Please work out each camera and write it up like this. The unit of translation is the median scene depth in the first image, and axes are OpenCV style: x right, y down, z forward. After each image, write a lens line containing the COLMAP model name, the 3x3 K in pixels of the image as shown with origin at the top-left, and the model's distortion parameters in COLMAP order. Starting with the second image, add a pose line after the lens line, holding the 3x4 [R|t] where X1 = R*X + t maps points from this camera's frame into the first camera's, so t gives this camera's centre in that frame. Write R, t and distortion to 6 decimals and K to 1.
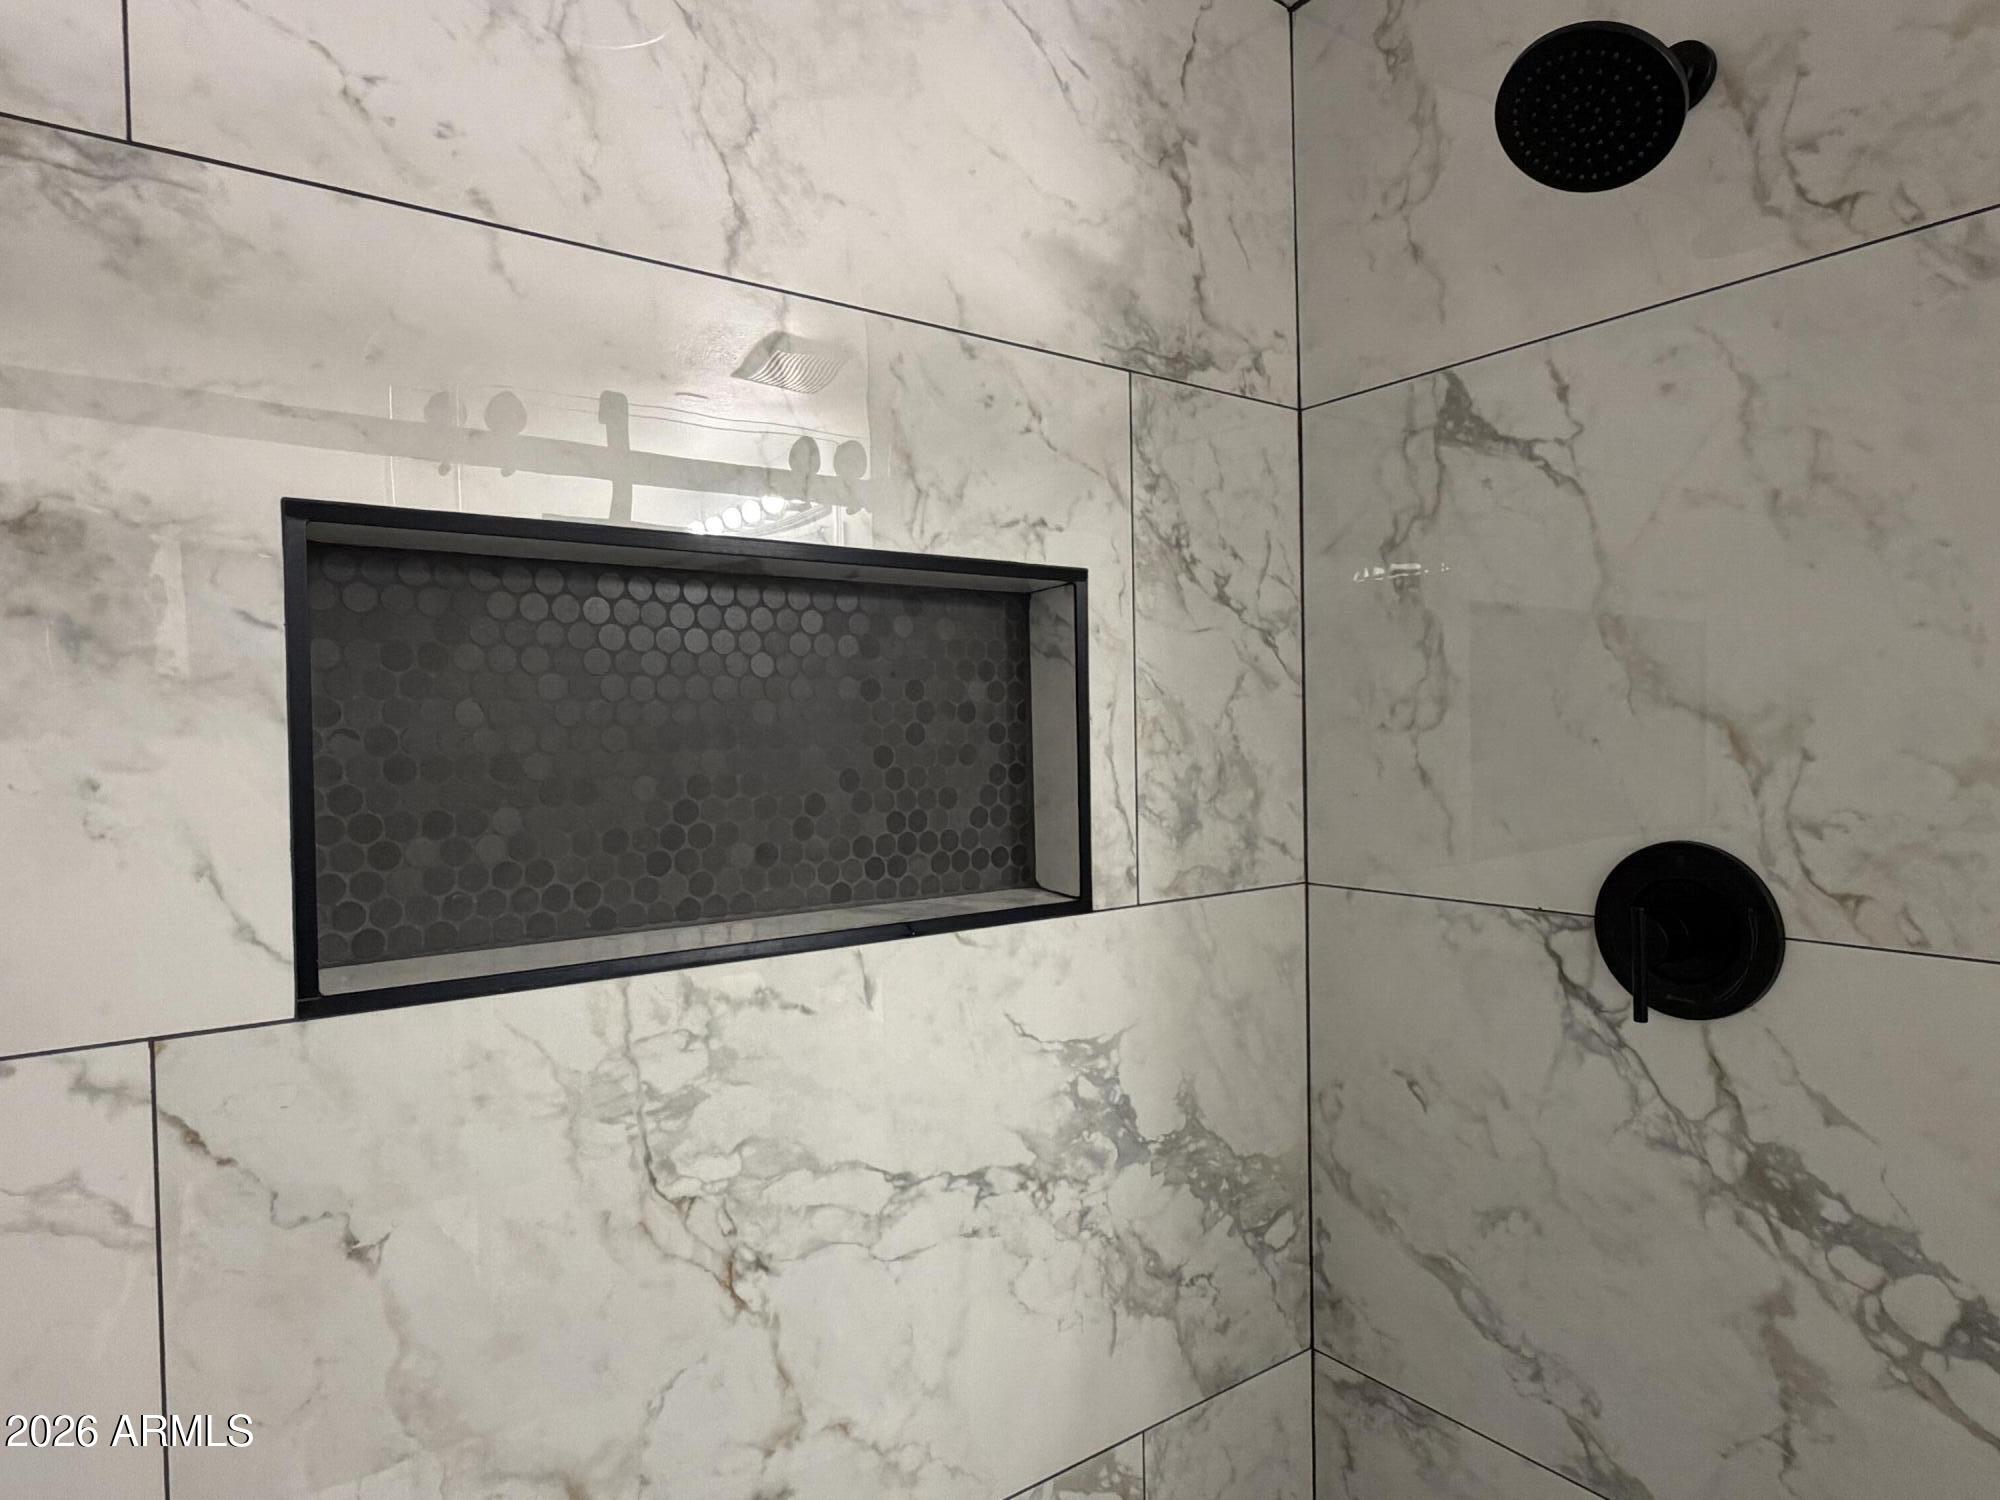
lens RADIAL K [[1190.6, 0, 1014.2], [0, 1190.6, 758.5], [0, 0, 1]] dist [0.001500, 0.001849]
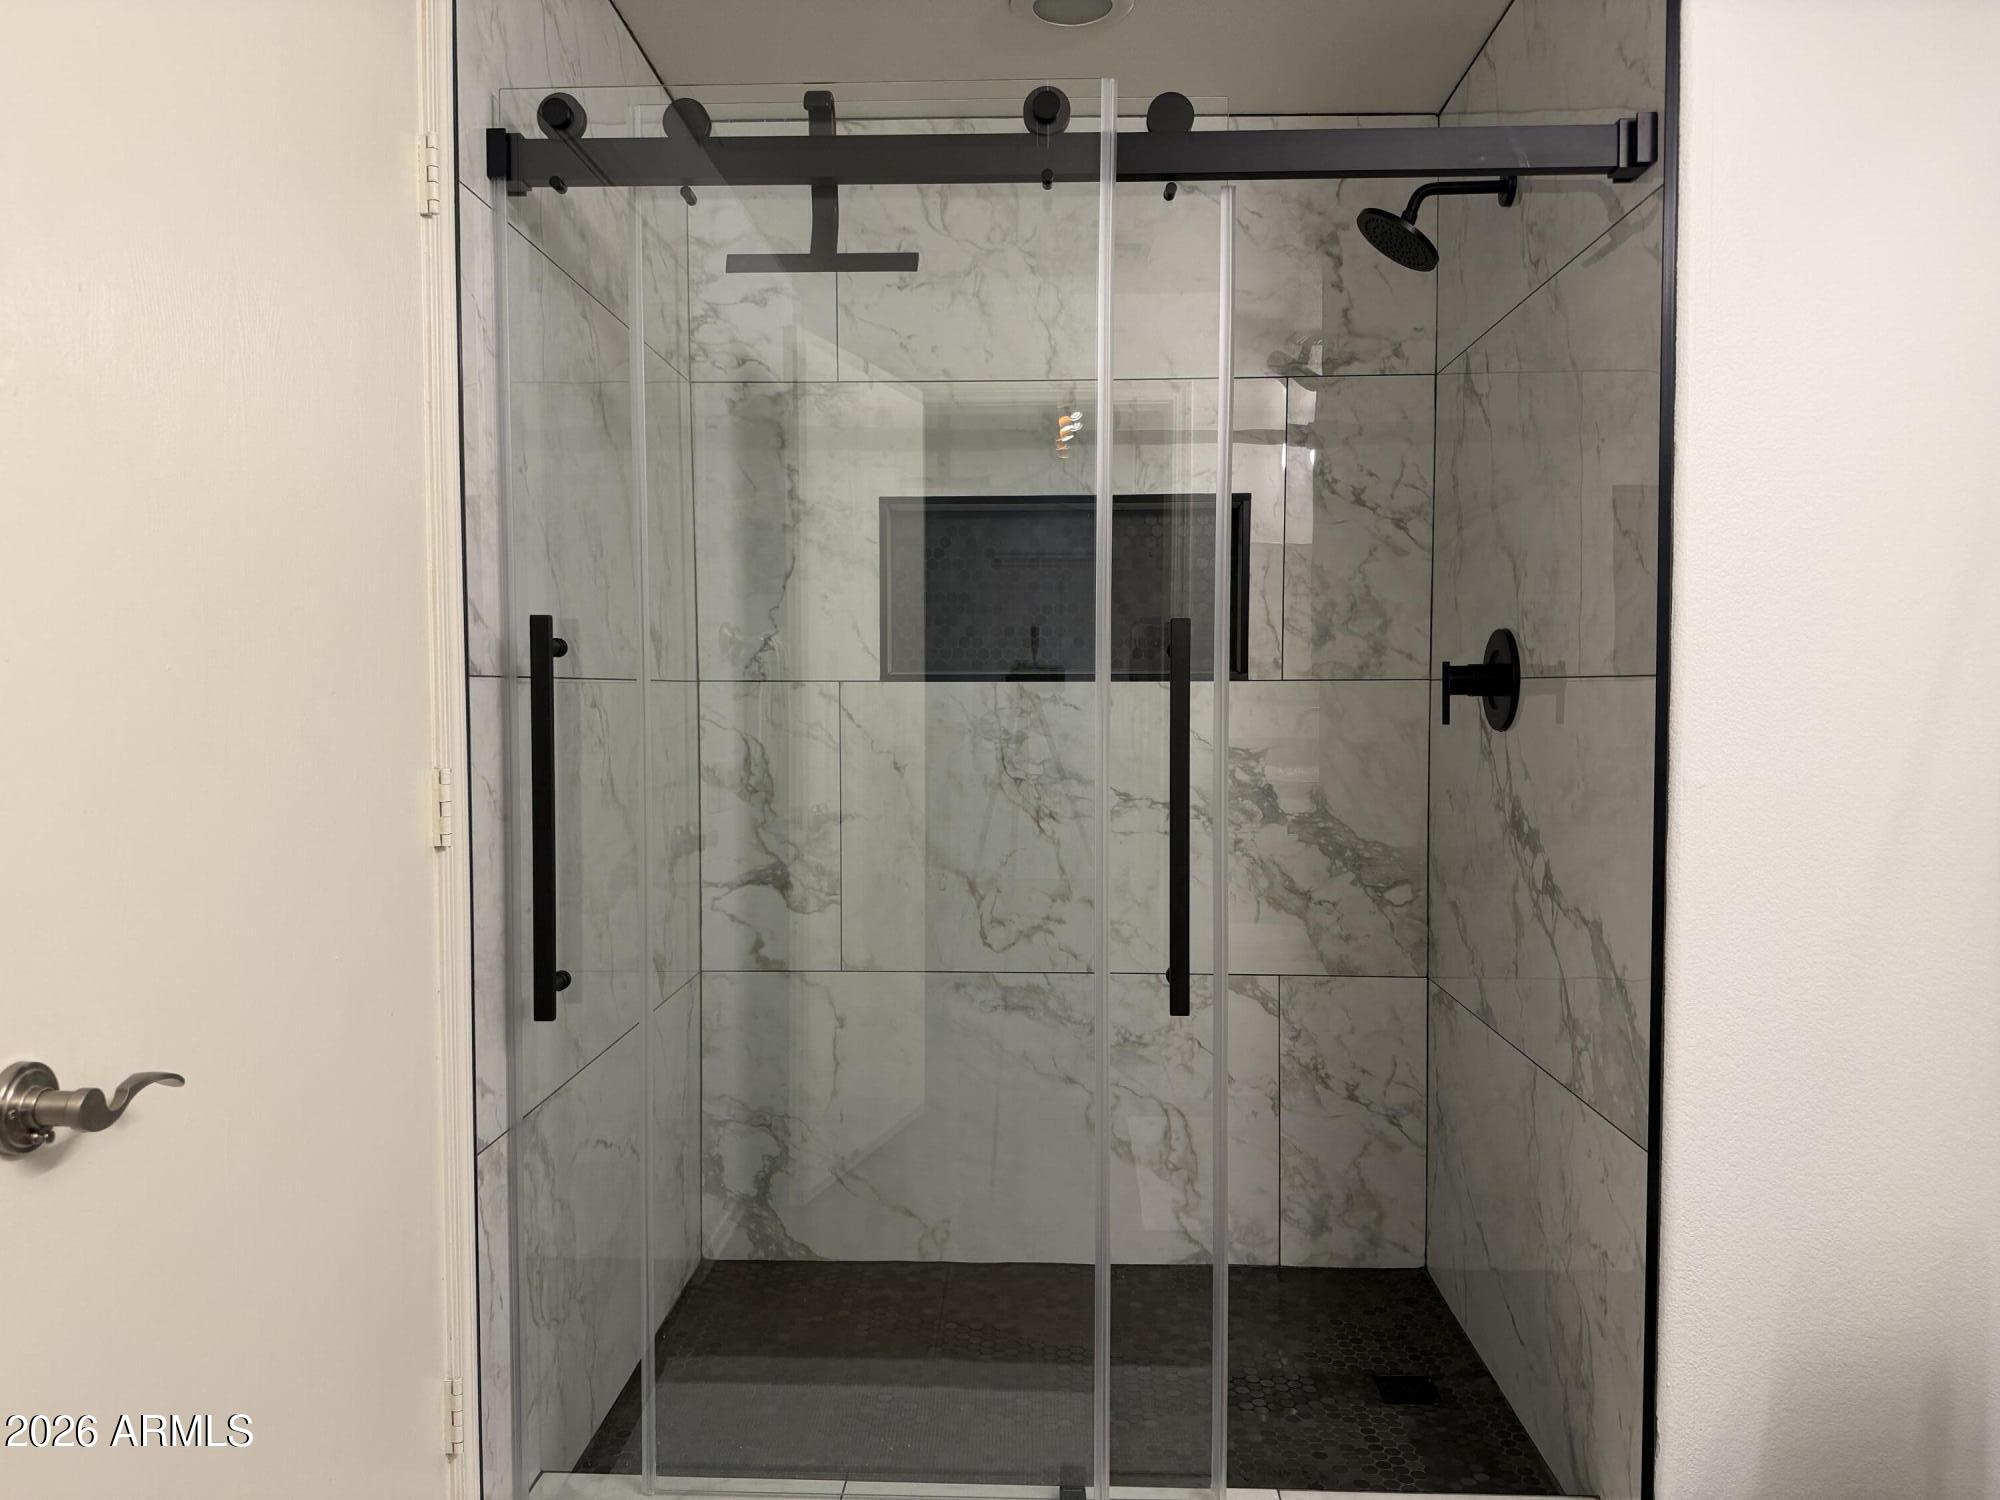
lens RADIAL K [[1422.8, 0, 995.2], [0, 1422.8, 757.1], [0, 0, 1]] dist [0.142741, -0.184551]
pose [[0.776994, 0.047842, -0.627687, 1.128577], [-0.025982, 0.998695, 0.043958, 0.156154], [0.628971, -0.017847, 0.777224, -0.949237]]
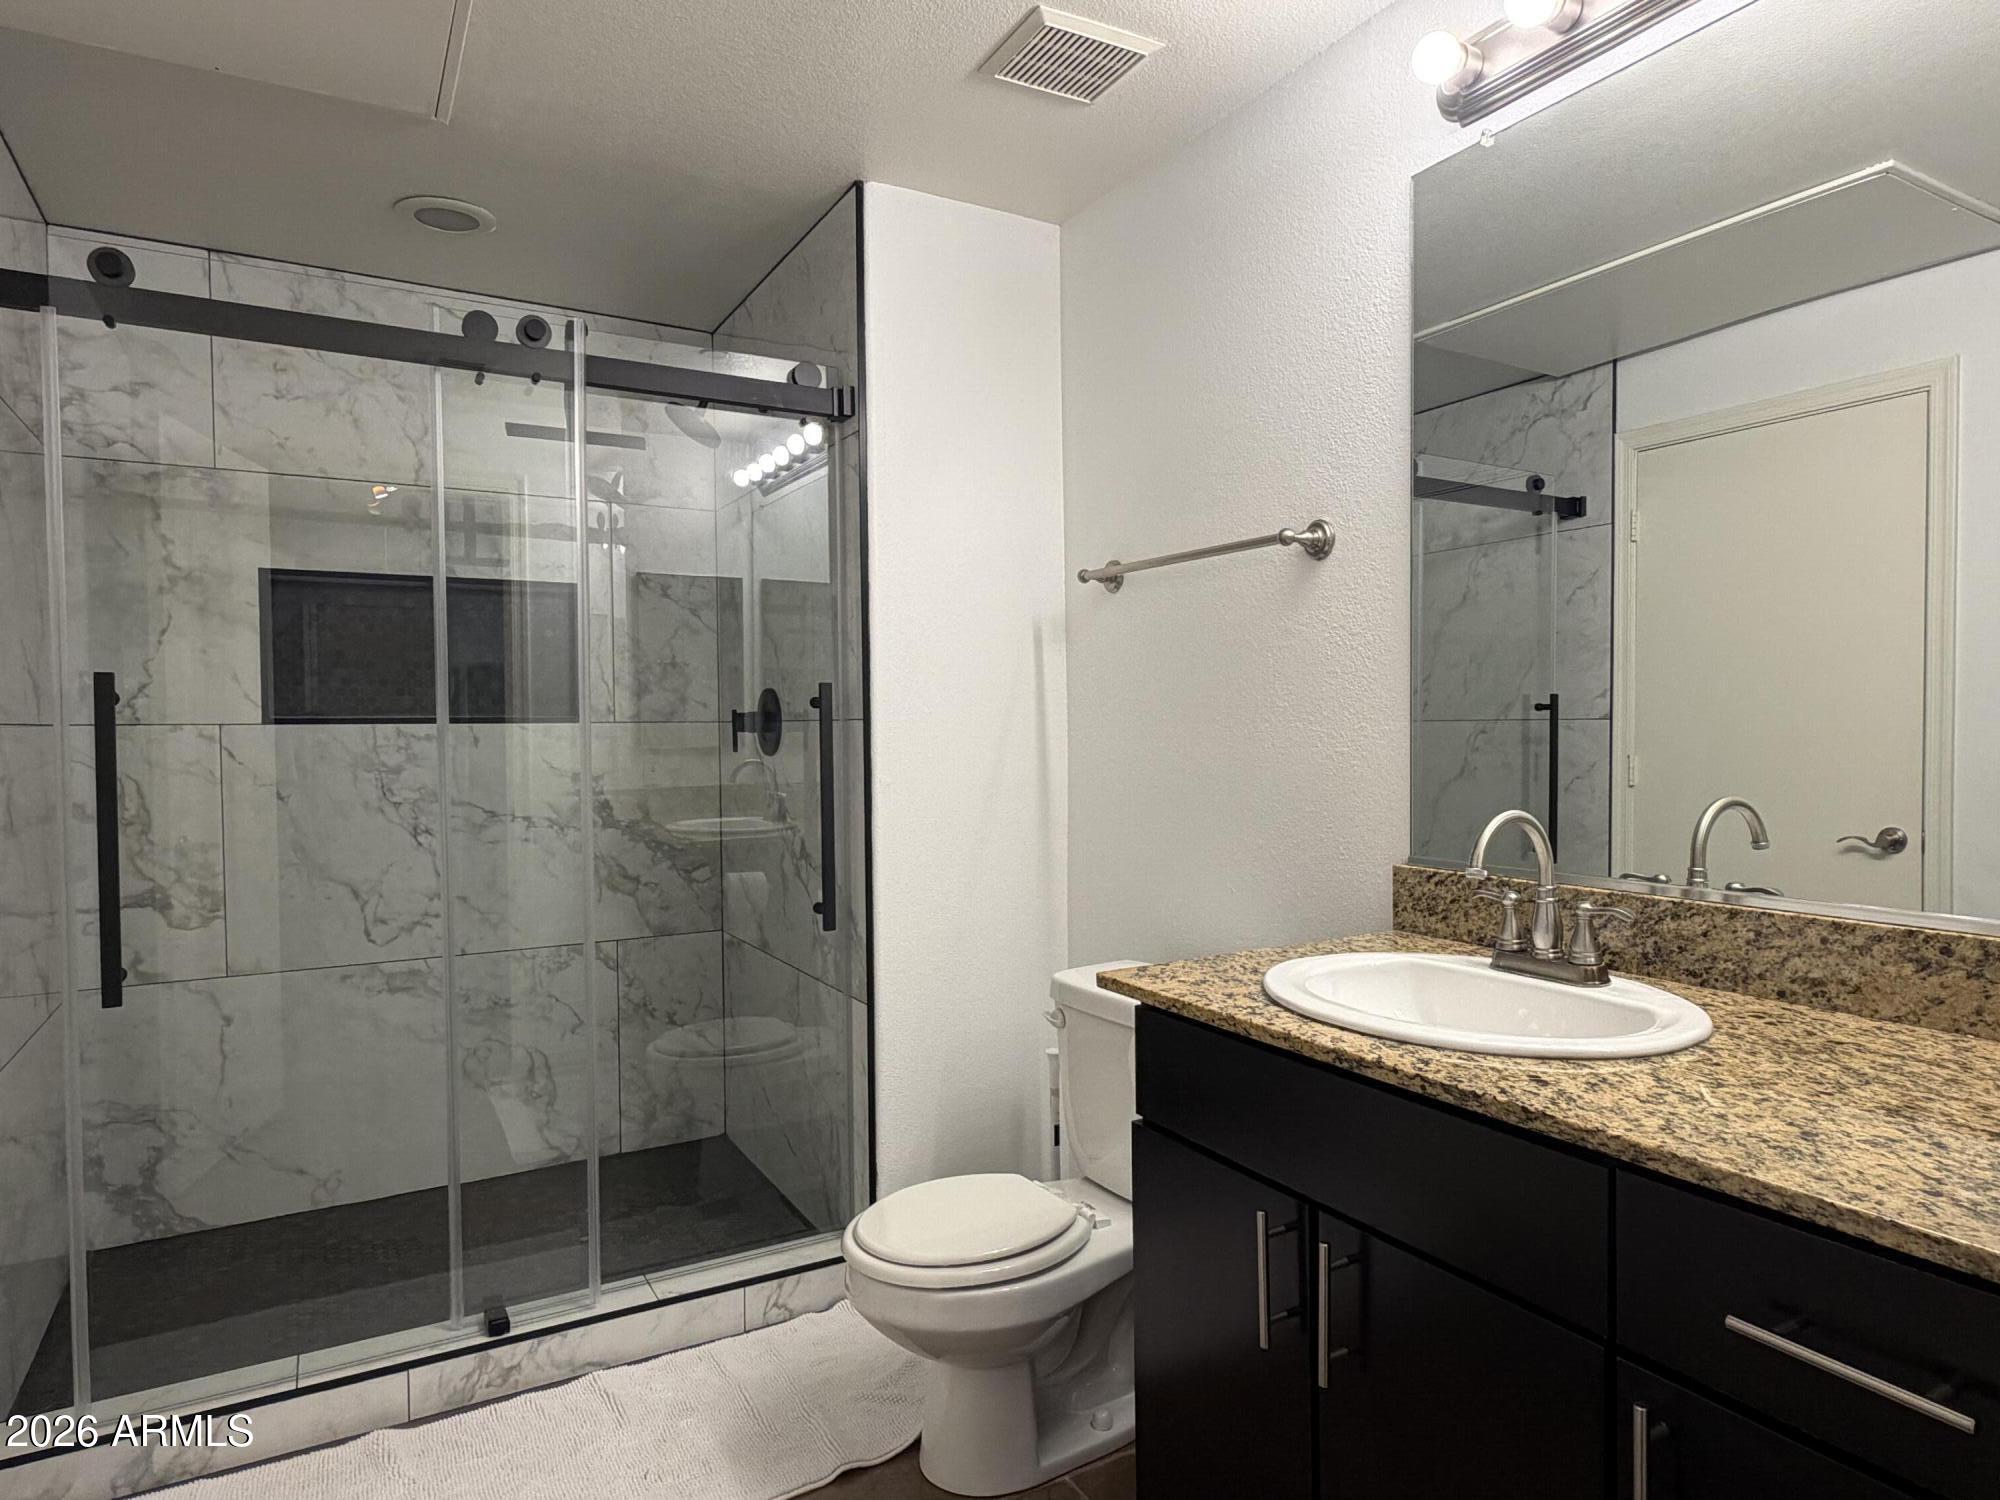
lens RADIAL K [[1190.6, 0, 1014.2], [0, 1190.6, 758.5], [0, 0, 1]] dist [0.001500, 0.001849]
pose [[0.992980, 0.013871, -0.117463, 1.206165], [-0.012804, 0.999870, 0.009827, 0.163765], [0.117584, -0.008254, 0.993029, -1.324394]]
